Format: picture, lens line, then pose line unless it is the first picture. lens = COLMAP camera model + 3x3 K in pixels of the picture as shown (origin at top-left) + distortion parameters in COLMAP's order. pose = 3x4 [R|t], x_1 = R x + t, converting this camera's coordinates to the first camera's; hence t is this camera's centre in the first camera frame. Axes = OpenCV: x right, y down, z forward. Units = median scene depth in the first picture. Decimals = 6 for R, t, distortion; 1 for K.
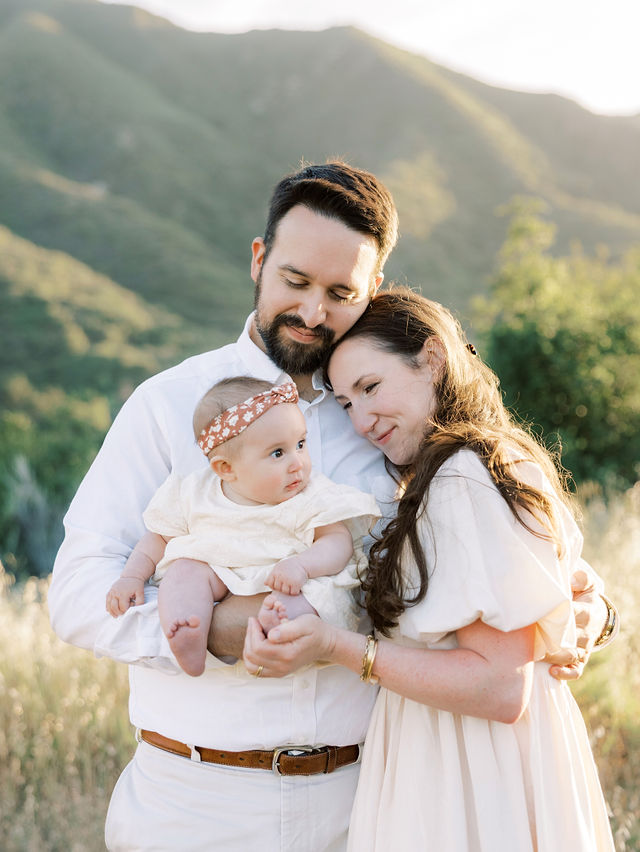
lens RADIAL K [[1200.3, 0, 320.0], [0, 1200.3, 426.0], [0, 0, 1]] dist [-0.006342, -0.004499]
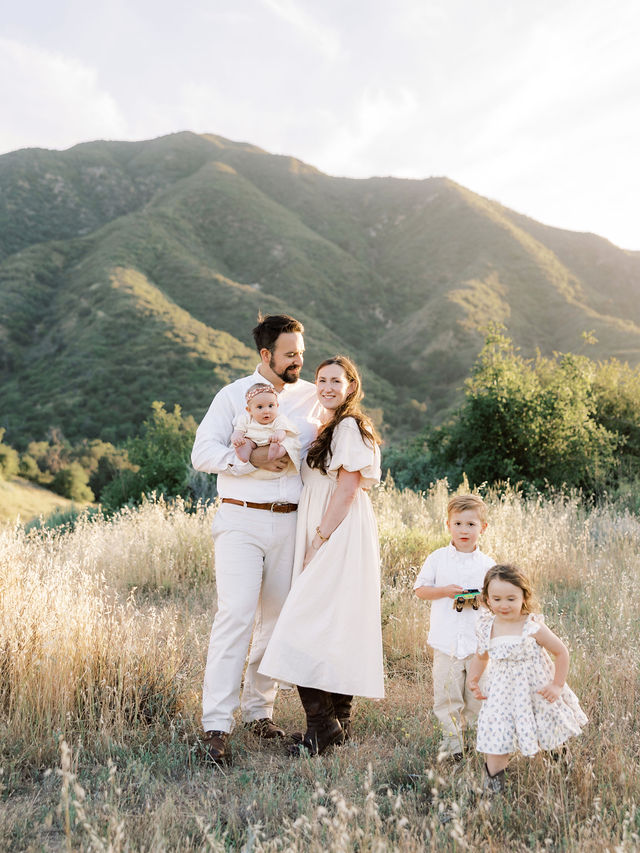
lens RADIAL K [[971.8, 0, 320.5], [0, 971.8, 448.1], [0, 0, 1]] dist [0.000578, 0.019778]
pose [[0.991647, 0.071883, -0.107095, 0.083321], [-0.074898, 0.996893, -0.024391, 0.039900], [0.105009, 0.032208, 0.993950, -0.366402]]
